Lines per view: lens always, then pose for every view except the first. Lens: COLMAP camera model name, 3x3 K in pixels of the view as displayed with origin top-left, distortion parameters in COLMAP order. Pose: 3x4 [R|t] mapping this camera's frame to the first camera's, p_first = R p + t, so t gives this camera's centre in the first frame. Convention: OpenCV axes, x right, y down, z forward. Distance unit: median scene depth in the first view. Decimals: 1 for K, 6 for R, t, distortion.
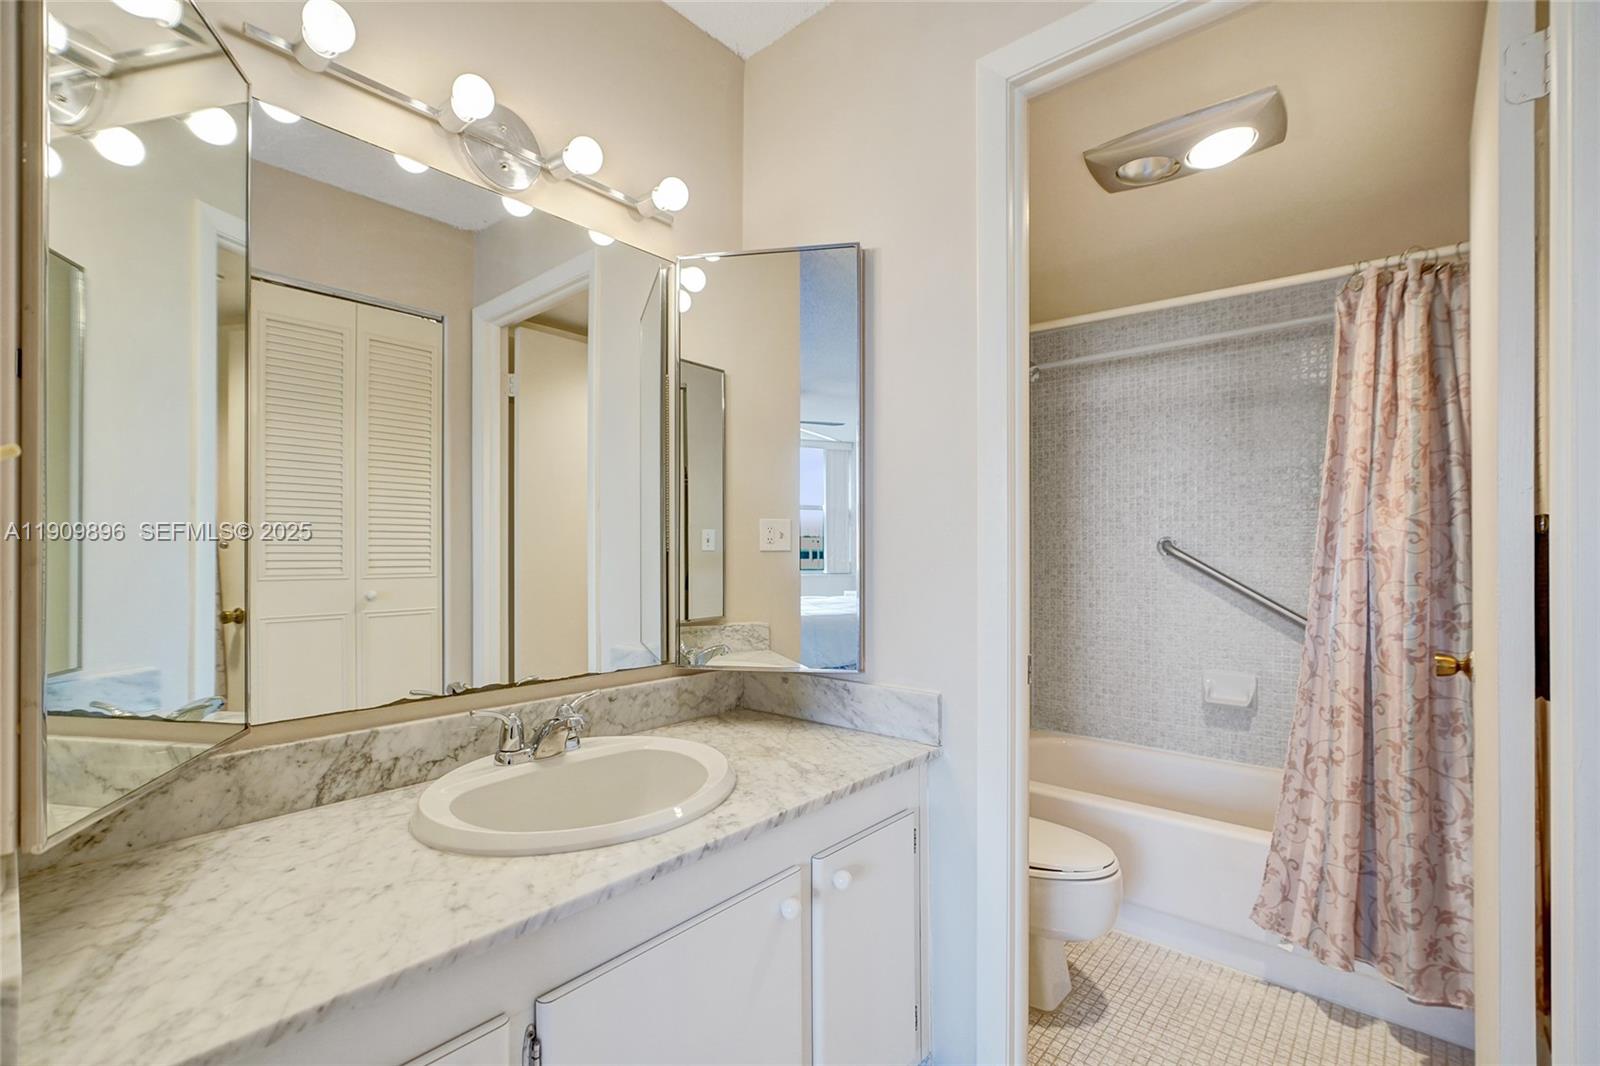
lens RADIAL K [[706.2, 0, 800.7], [0, 706.2, 536.9], [0, 0, 1]] dist [-0.000010, 0.000384]
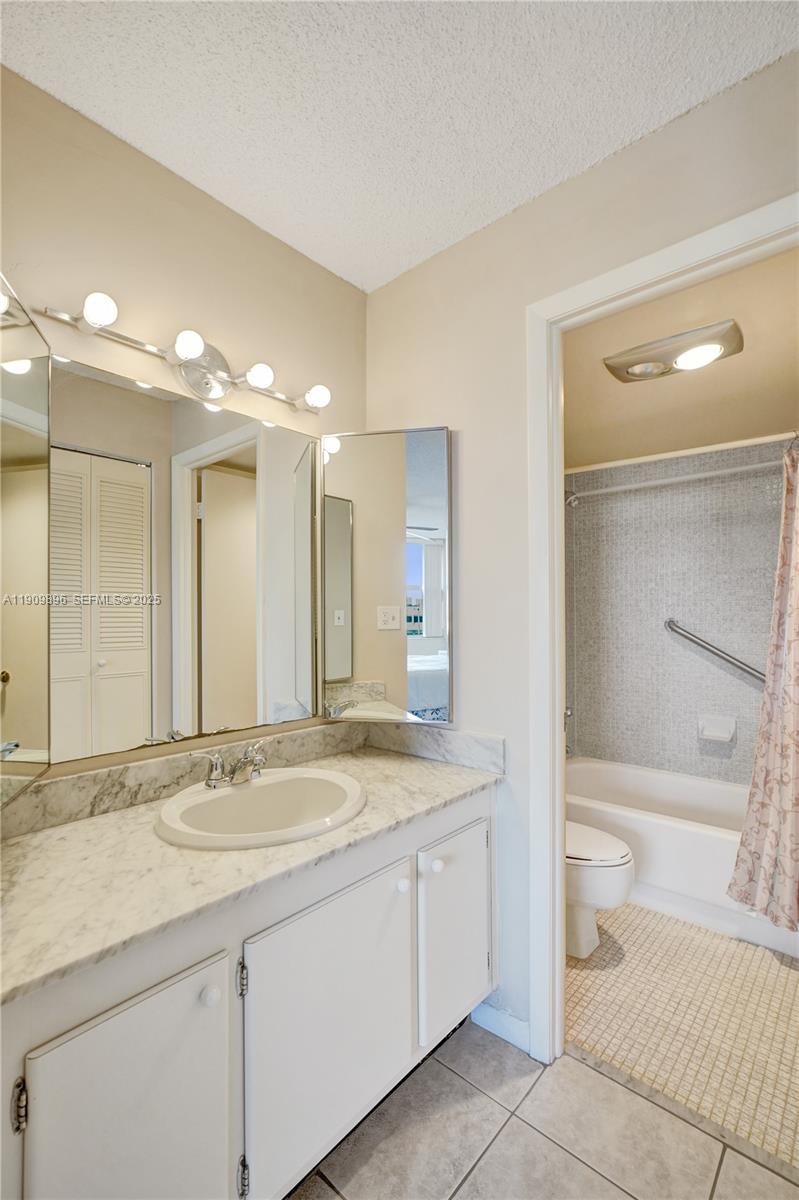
lens RADIAL K [[539.5, 0, 399.5], [0, 539.5, 600.0], [0, 0, 1]] dist [-0.000230, 0.000631]
pose [[0.999940, -0.004105, -0.010108, -0.005325], [0.004032, 0.999965, -0.007264, -0.045331], [0.010138, 0.007223, 0.999923, -0.096234]]
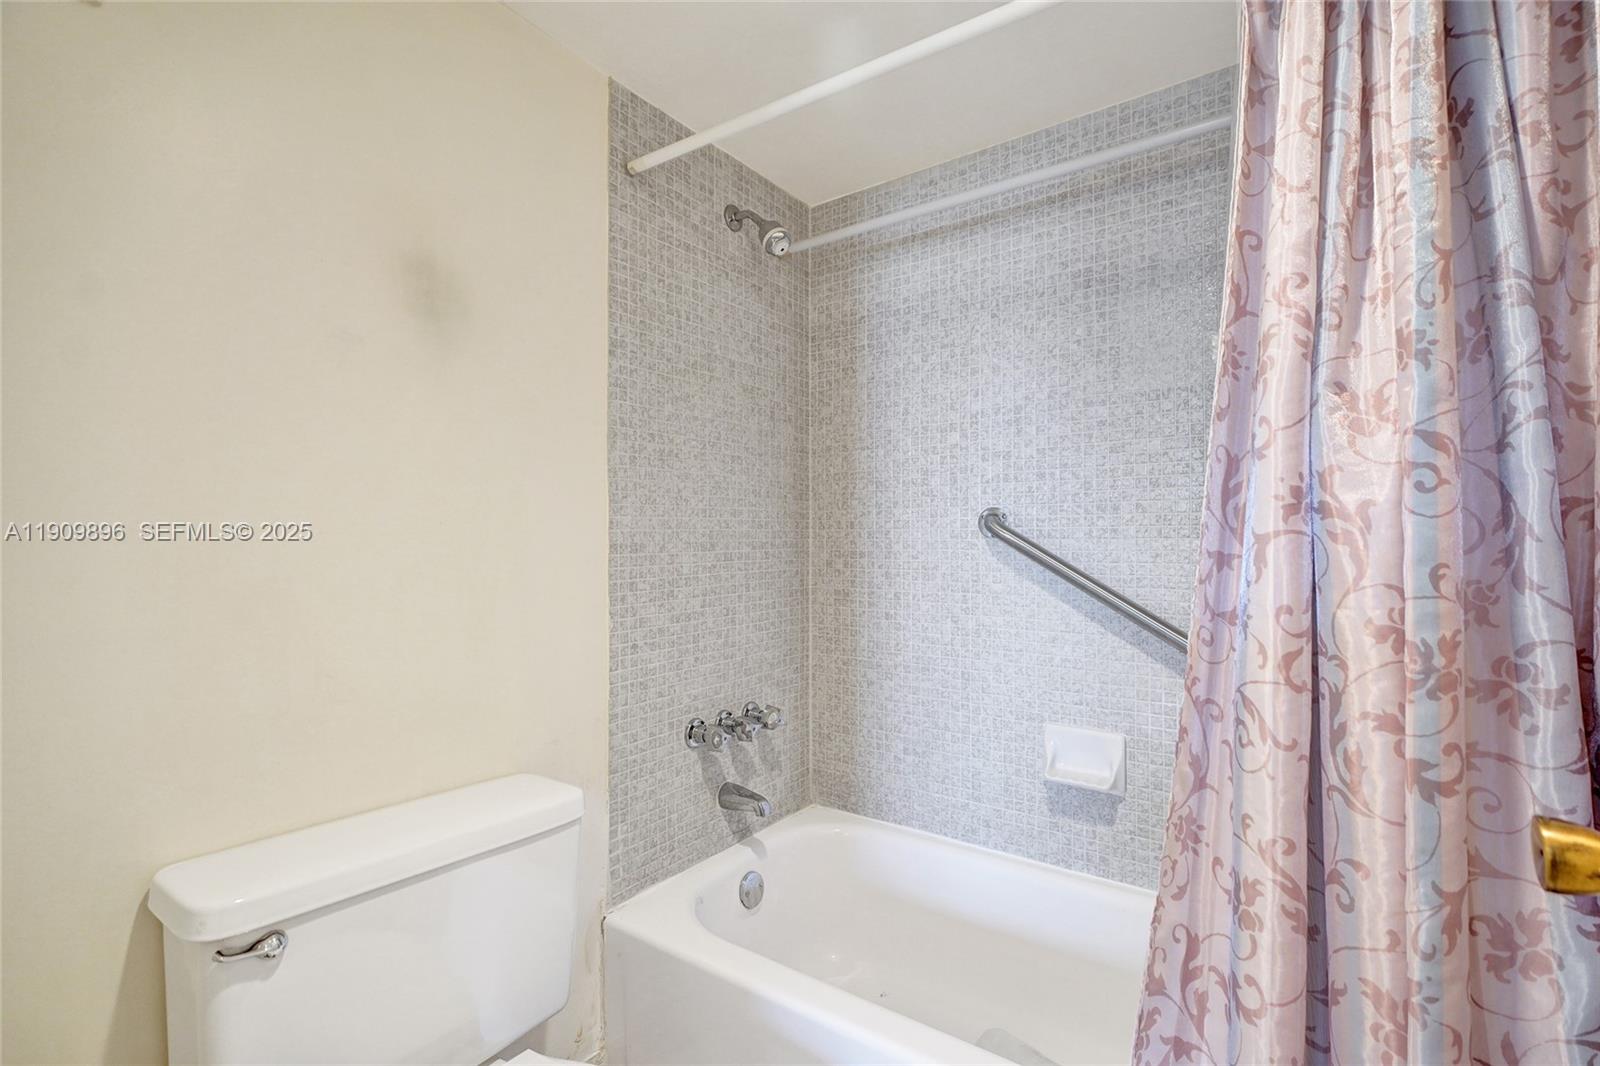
lens RADIAL K [[717.0, 0, 795.4], [0, 717.0, 522.4], [0, 0, 1]] dist [0.000717, 0.000492]
pose [[0.996672, -0.000689, 0.081511, 0.450902], [0.001368, 0.999965, -0.008281, 0.027958], [-0.081502, 0.008365, 0.996638, 0.587336]]
